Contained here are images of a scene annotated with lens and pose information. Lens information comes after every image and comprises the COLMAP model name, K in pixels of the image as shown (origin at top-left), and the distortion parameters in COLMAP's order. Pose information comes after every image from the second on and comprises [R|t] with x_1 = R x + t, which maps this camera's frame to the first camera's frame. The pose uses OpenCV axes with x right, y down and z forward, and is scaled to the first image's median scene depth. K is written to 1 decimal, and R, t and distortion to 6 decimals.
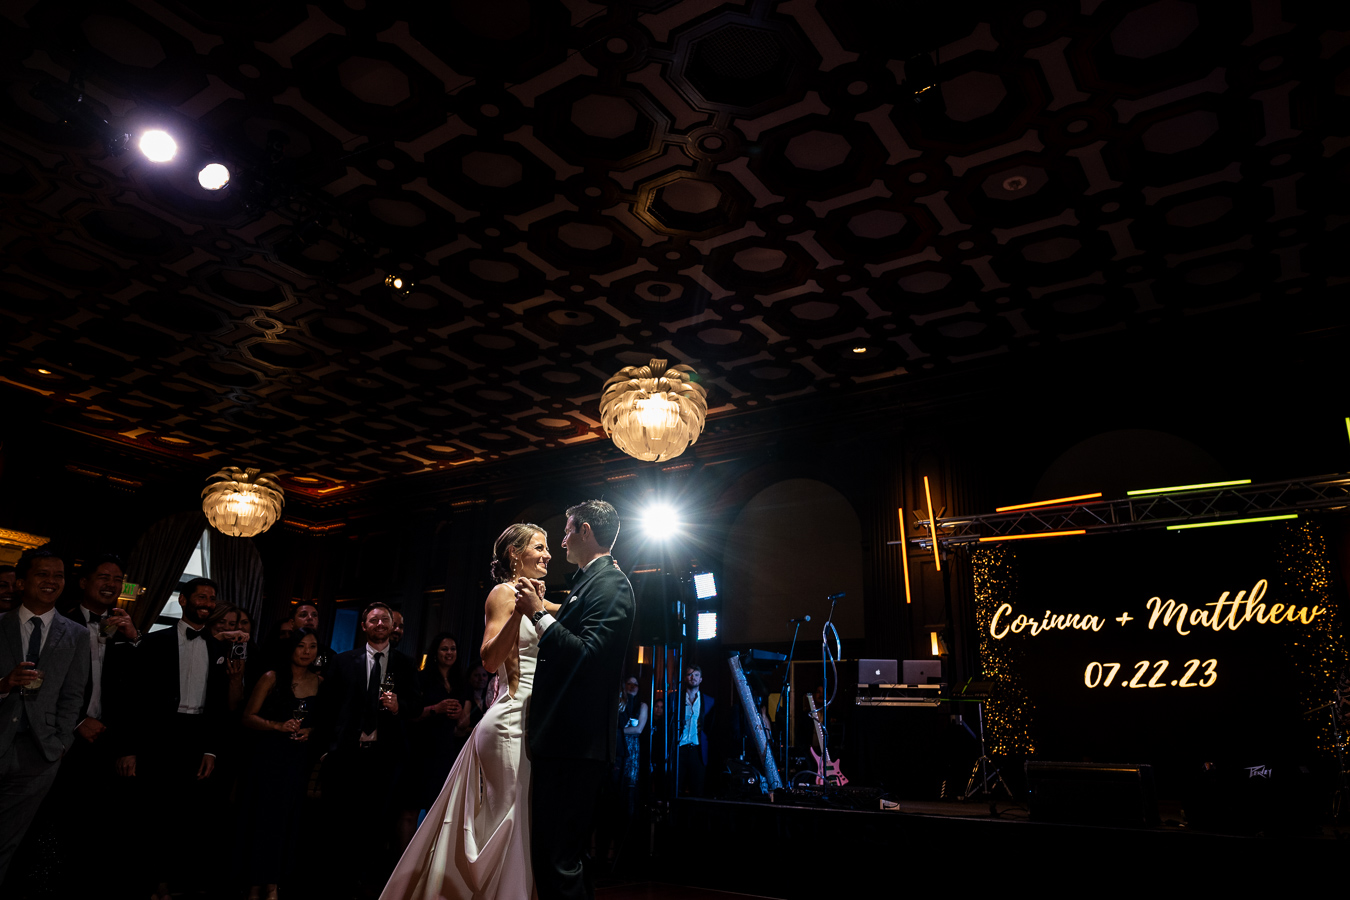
lens RADIAL K [[900.4, 0, 676.3], [0, 900.4, 444.5], [0, 0, 1]] dist [0.002421, 0.009332]
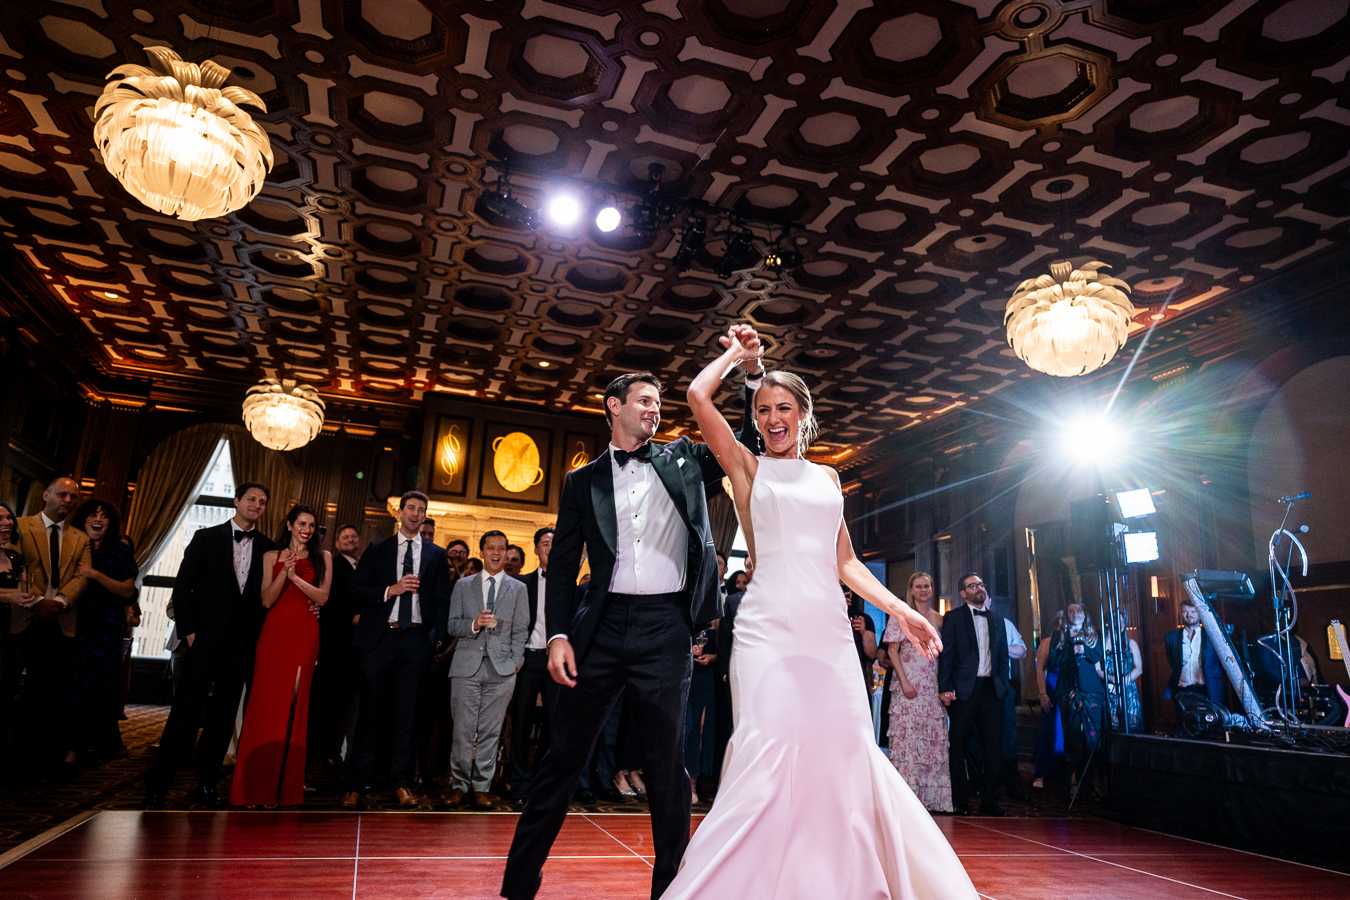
lens RADIAL K [[900.4, 0, 674.4], [0, 900.4, 451.9], [0, 0, 1]] dist [0.002421, 0.009332]
pose [[0.799202, -0.145605, -0.583159, 0.173929], [0.178972, 0.983854, -0.000377, 0.023156], [0.573799, -0.104068, 0.812358, 0.018297]]
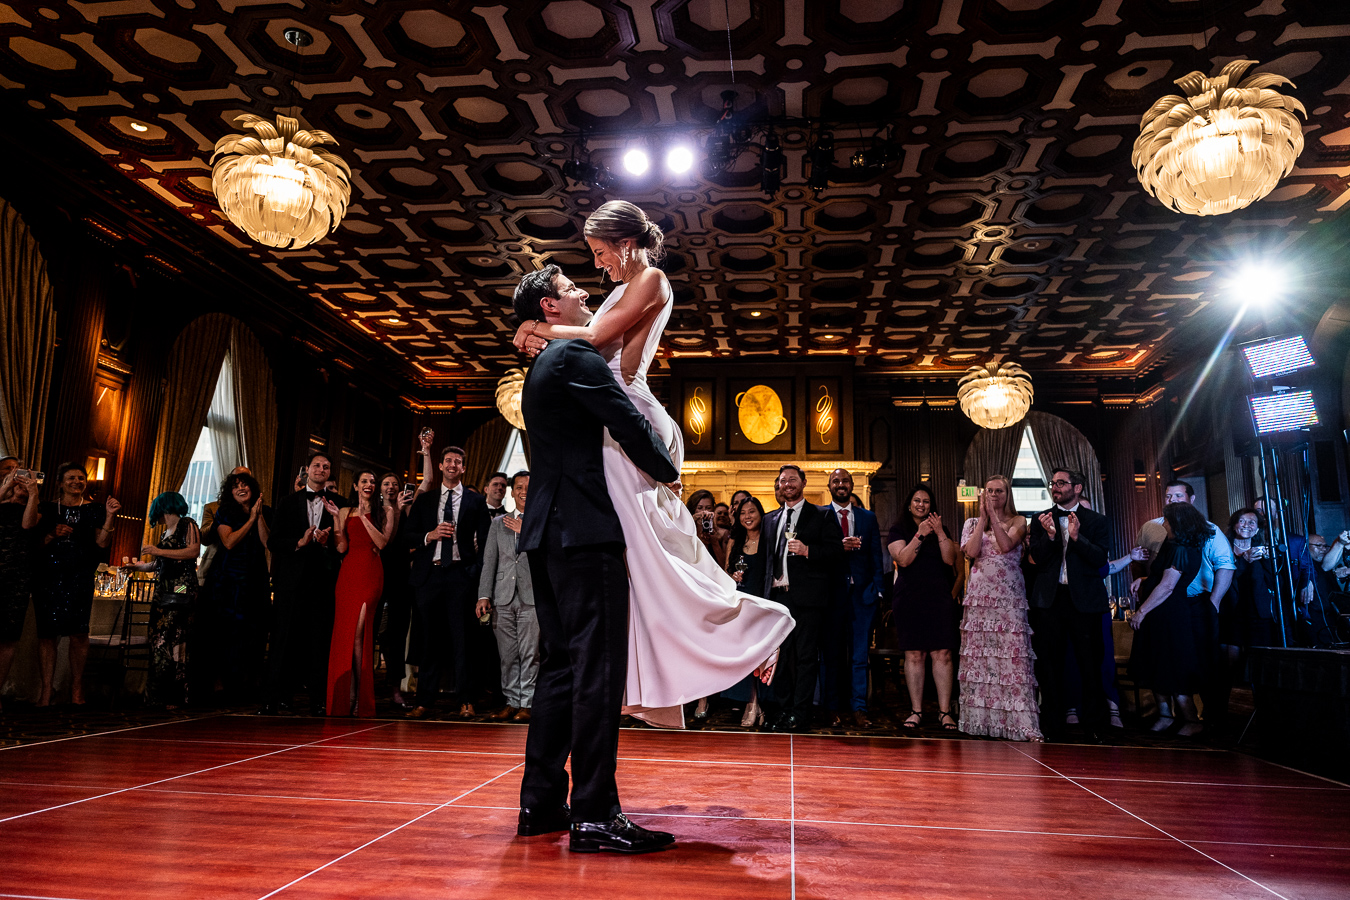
lens RADIAL K [[900.4, 0, 674.3], [0, 900.4, 453.7], [0, 0, 1]] dist [0.002421, 0.009332]
pose [[0.472308, -0.193183, -0.860003, 0.358414], [0.293041, 0.954602, -0.053497, 0.114962], [0.831296, -0.226749, 0.507477, 0.212533]]
